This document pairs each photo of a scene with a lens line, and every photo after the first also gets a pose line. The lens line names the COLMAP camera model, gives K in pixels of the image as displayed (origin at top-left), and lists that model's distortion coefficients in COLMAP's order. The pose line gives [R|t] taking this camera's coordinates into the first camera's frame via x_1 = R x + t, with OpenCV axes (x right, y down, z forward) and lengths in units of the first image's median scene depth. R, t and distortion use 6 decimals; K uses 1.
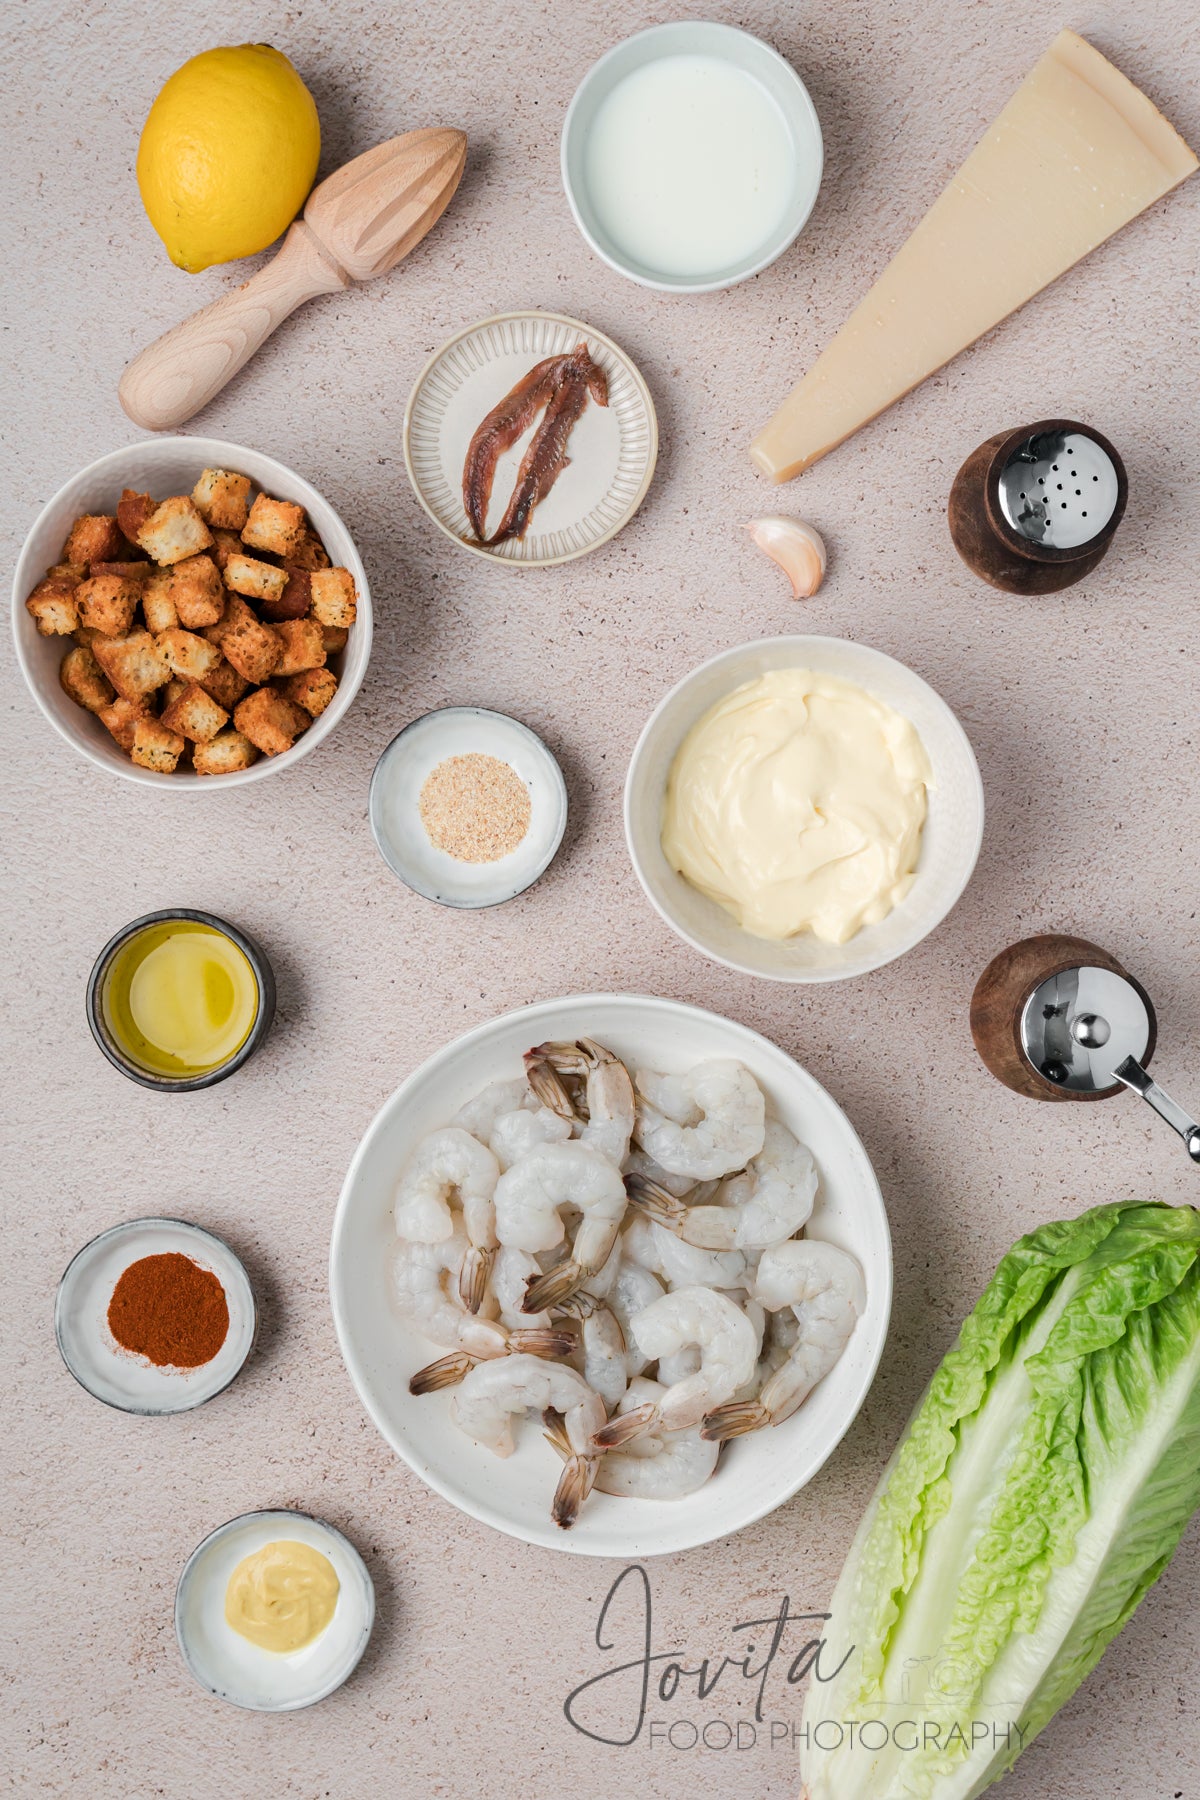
lens RADIAL K [[7832.1, 0, 596.0], [0, 7832.1, 900.6], [0, 0, 1]] dist [-0.019776, 0.000000]
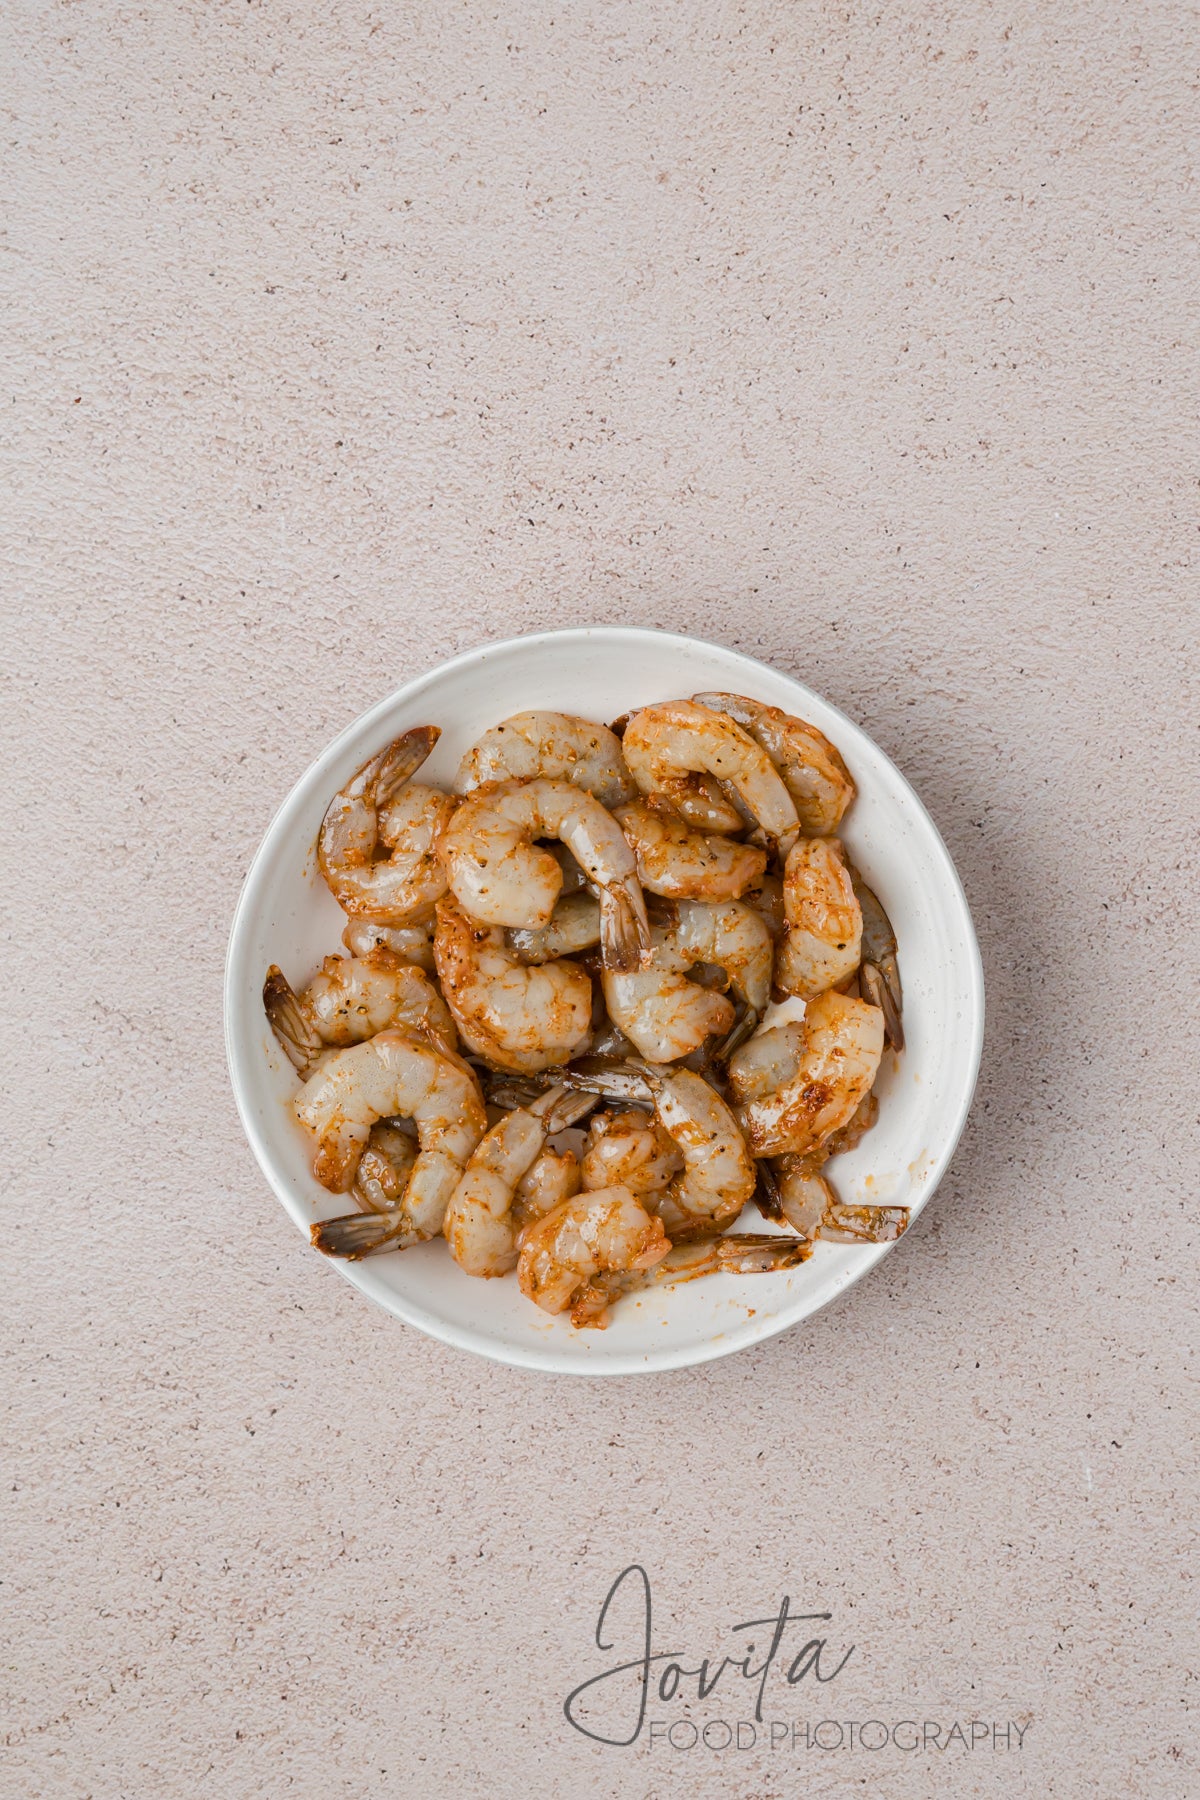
lens RADIAL K [[7832.1, 0, 600.1], [0, 7832.1, 899.9], [0, 0, 1]] dist [-0.019776, 0.000000]
pose [[0.999887, 0.014988, -0.001010, 0.006017], [-0.014988, 0.999888, 0.000099, 0.002116], [0.001011, -0.000084, 0.999999, 0.245064]]
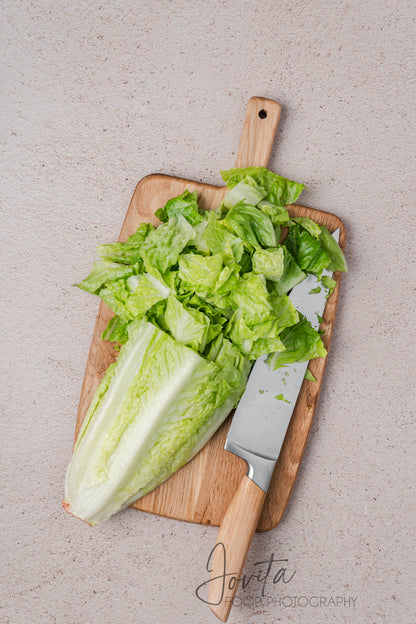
lens RADIAL K [[2715.1, 0, 209.1], [0, 2715.1, 310.4], [0, 0, 1]] dist [-0.019776, 0.000000]
pose [[0.999887, 0.015027, -0.000654, 0.005412], [-0.015028, 0.999887, -0.000477, -0.001810], [0.000647, 0.000487, 1.000000, 0.181124]]
